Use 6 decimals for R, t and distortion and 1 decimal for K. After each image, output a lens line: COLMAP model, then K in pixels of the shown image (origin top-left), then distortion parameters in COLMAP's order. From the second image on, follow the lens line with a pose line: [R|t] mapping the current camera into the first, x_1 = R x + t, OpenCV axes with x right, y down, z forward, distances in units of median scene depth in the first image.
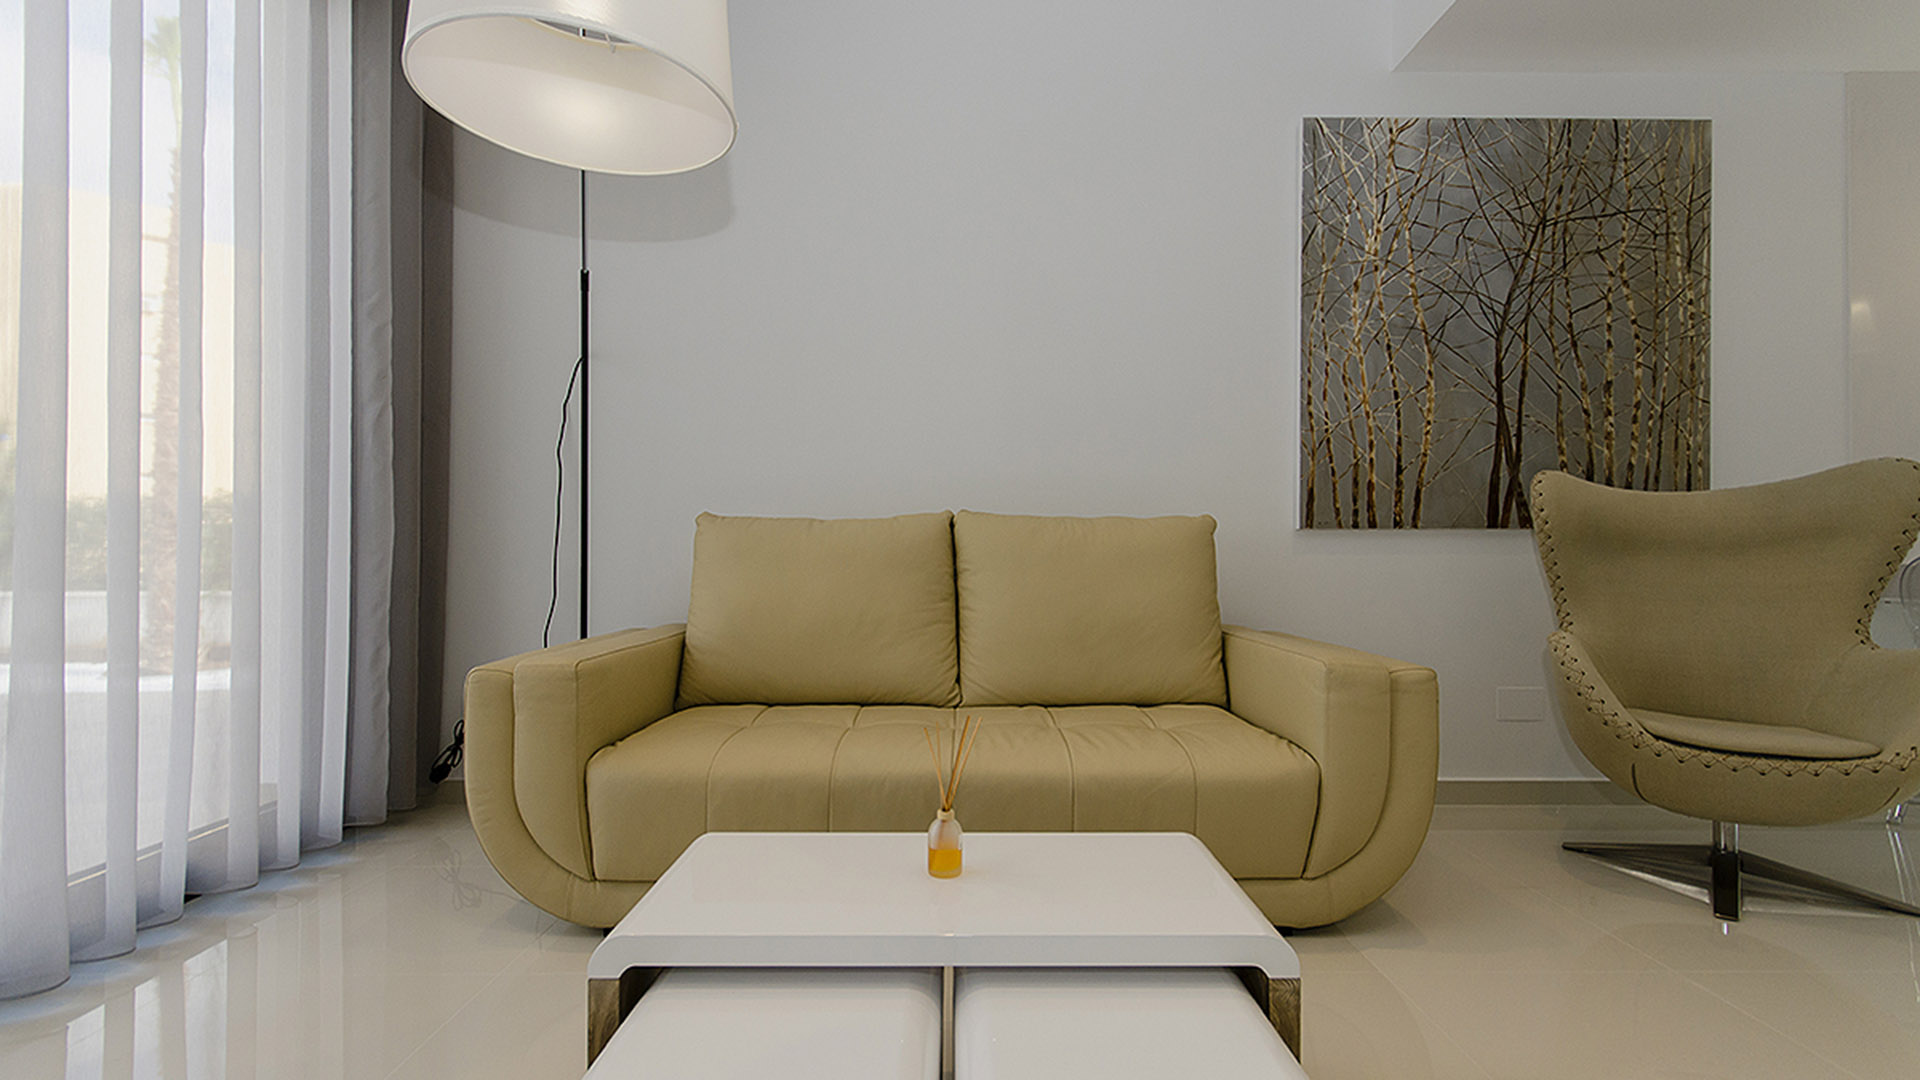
lens RADIAL K [[836.6, 0, 955.5], [0, 836.6, 531.3], [0, 0, 1]] dist [0.008399, -0.001586]
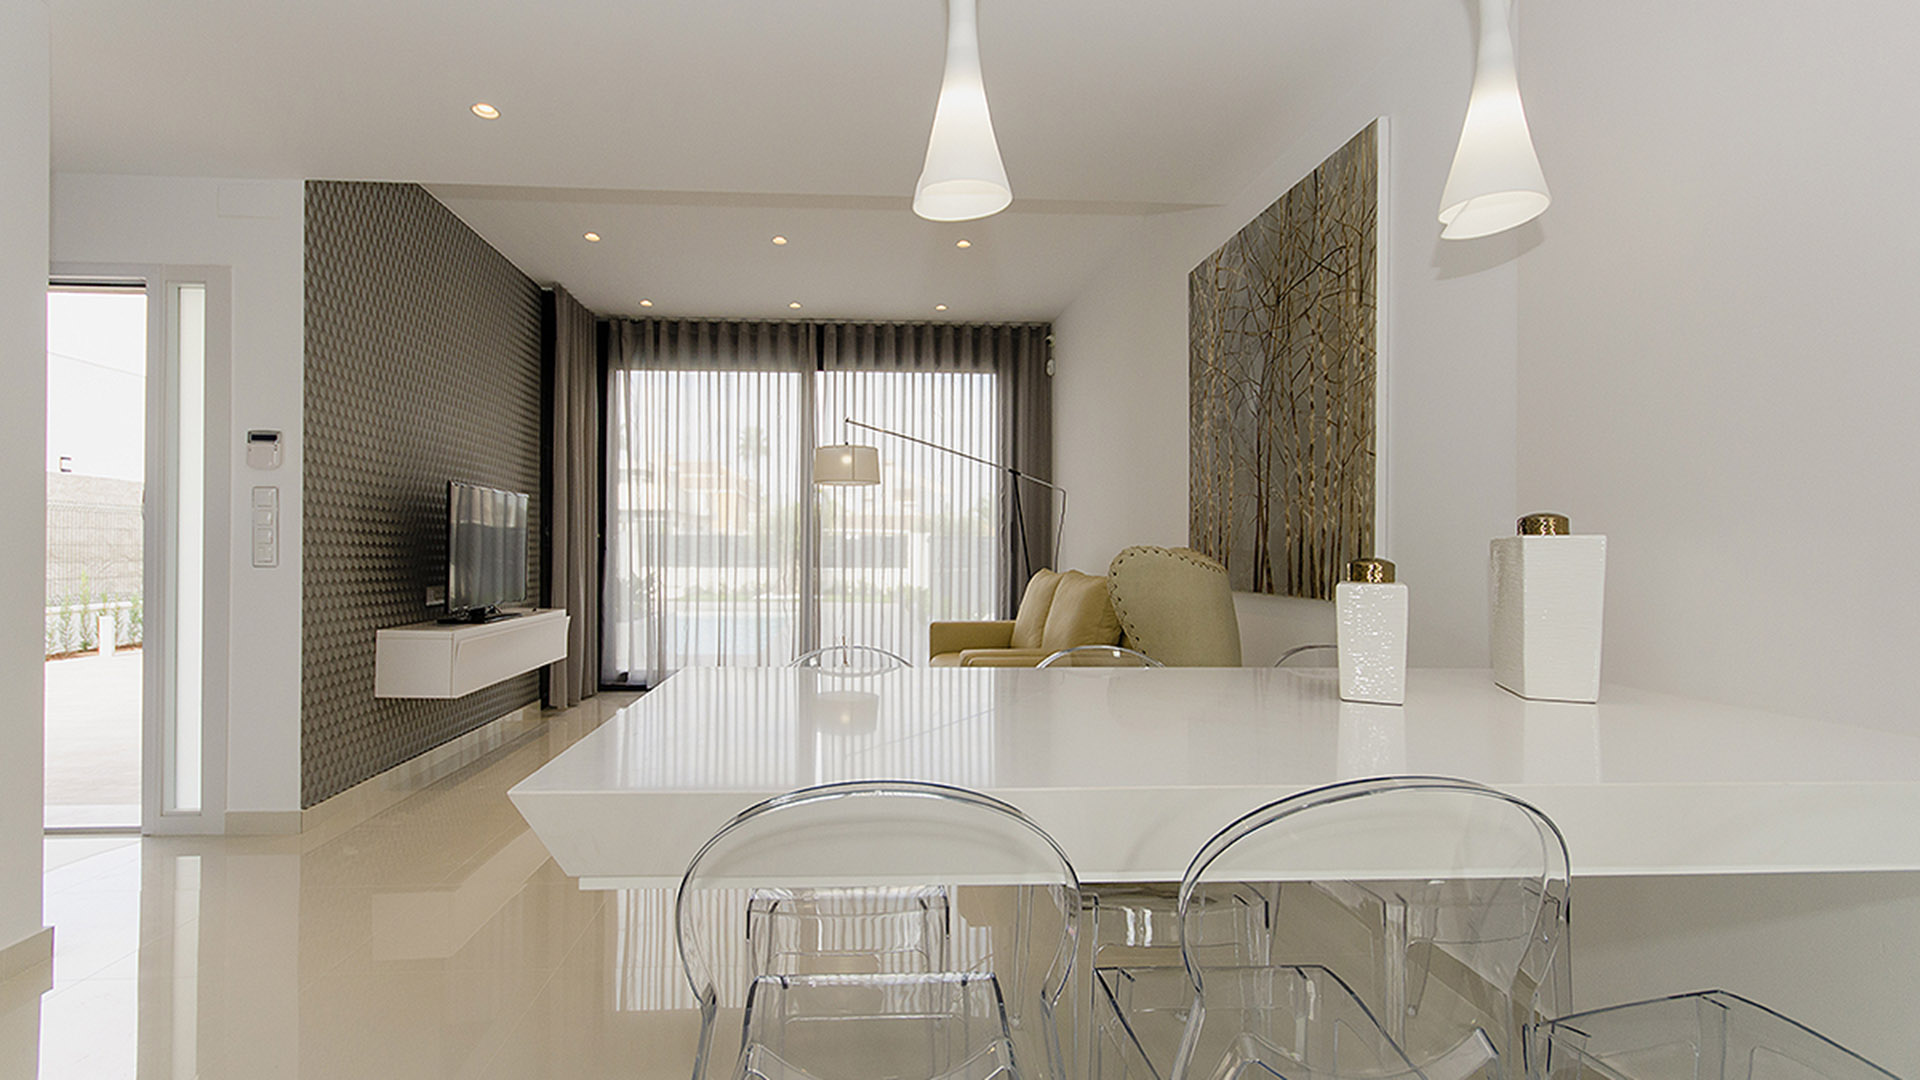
lens RADIAL K [[836.6, 0, 968.0], [0, 836.6, 532.2], [0, 0, 1]] dist [0.008399, -0.001586]
pose [[0.145939, -0.029103, -0.988865, 1.655007], [0.001757, 0.999573, -0.029159, -0.051382], [0.989292, 0.002518, 0.145927, 0.473030]]
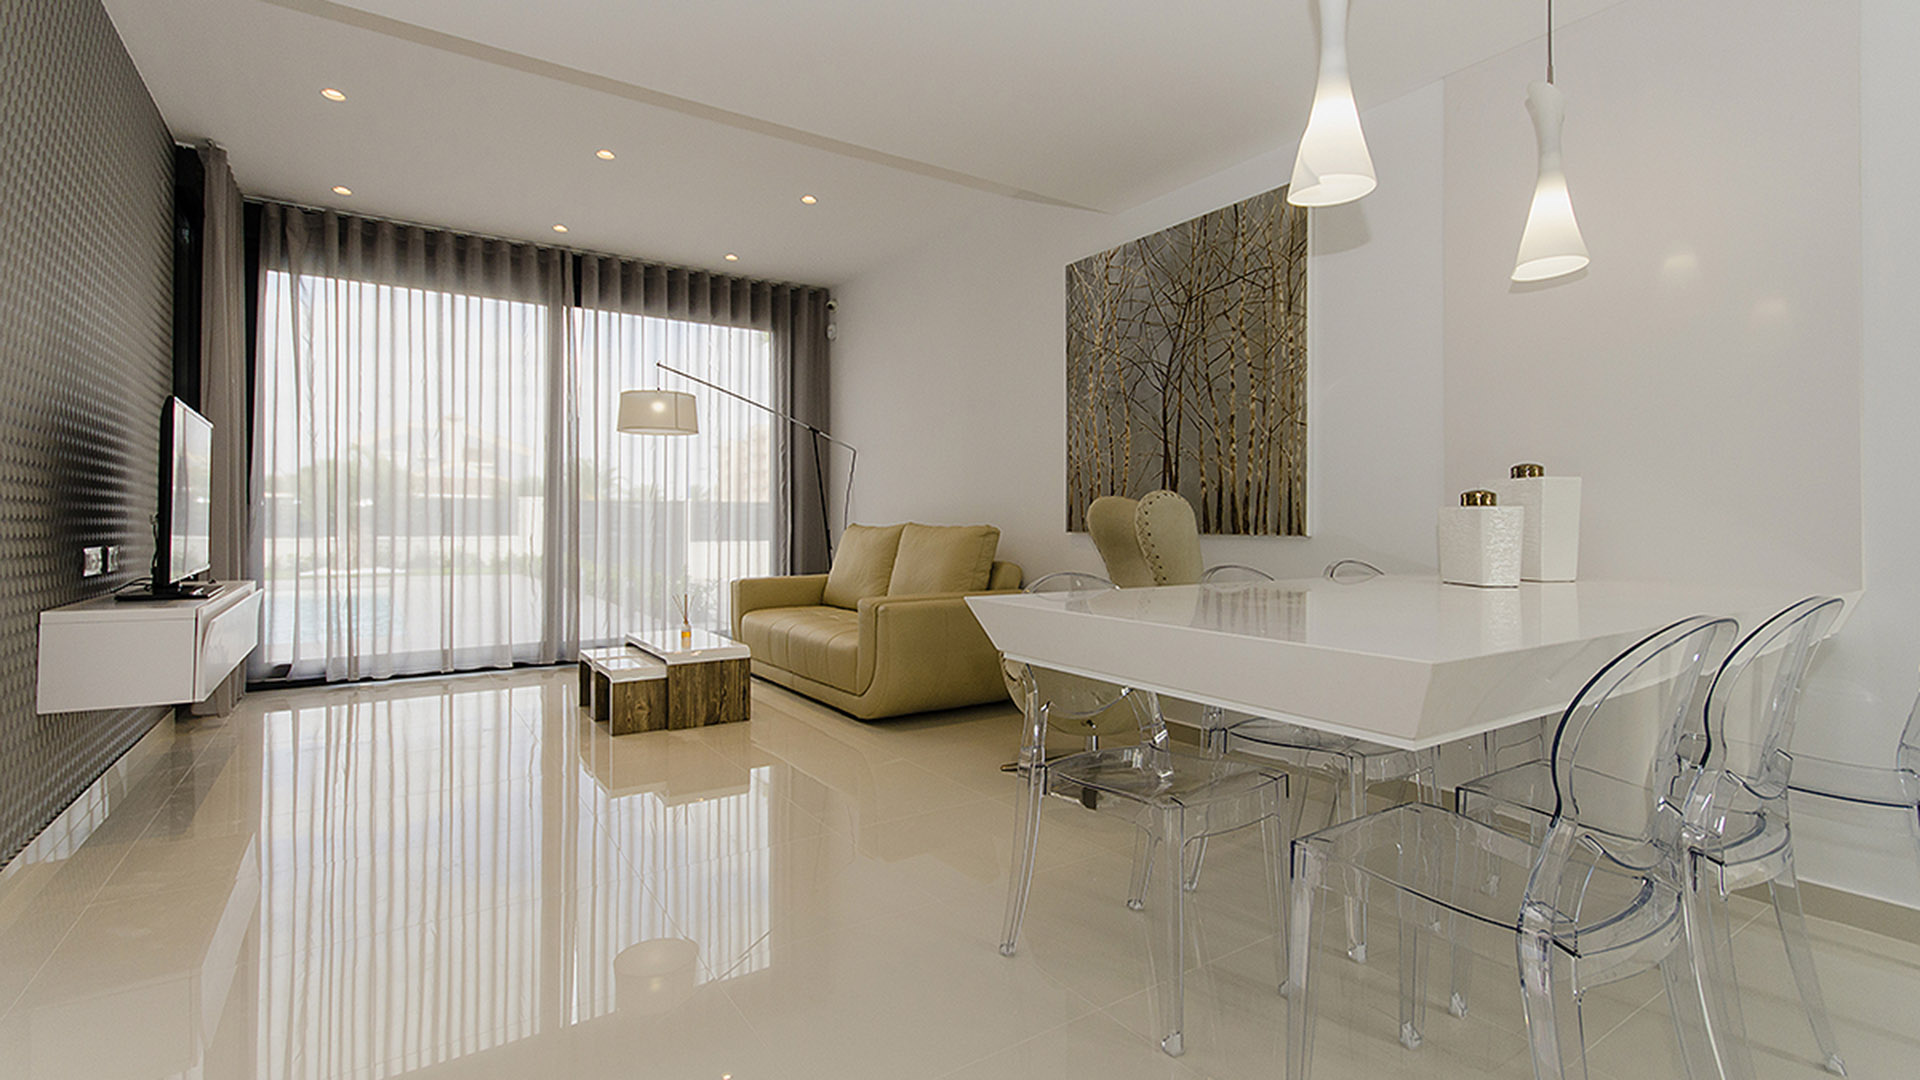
lens RADIAL K [[791.1, 0, 984.4], [0, 791.1, 492.6], [0, 0, 1]] dist [0.013340, -0.002102]
pose [[0.611234, -0.034182, -0.790711, 1.468073], [0.006701, 0.999255, -0.038018, -0.022824], [0.791421, 0.017939, 0.611008, 0.000556]]
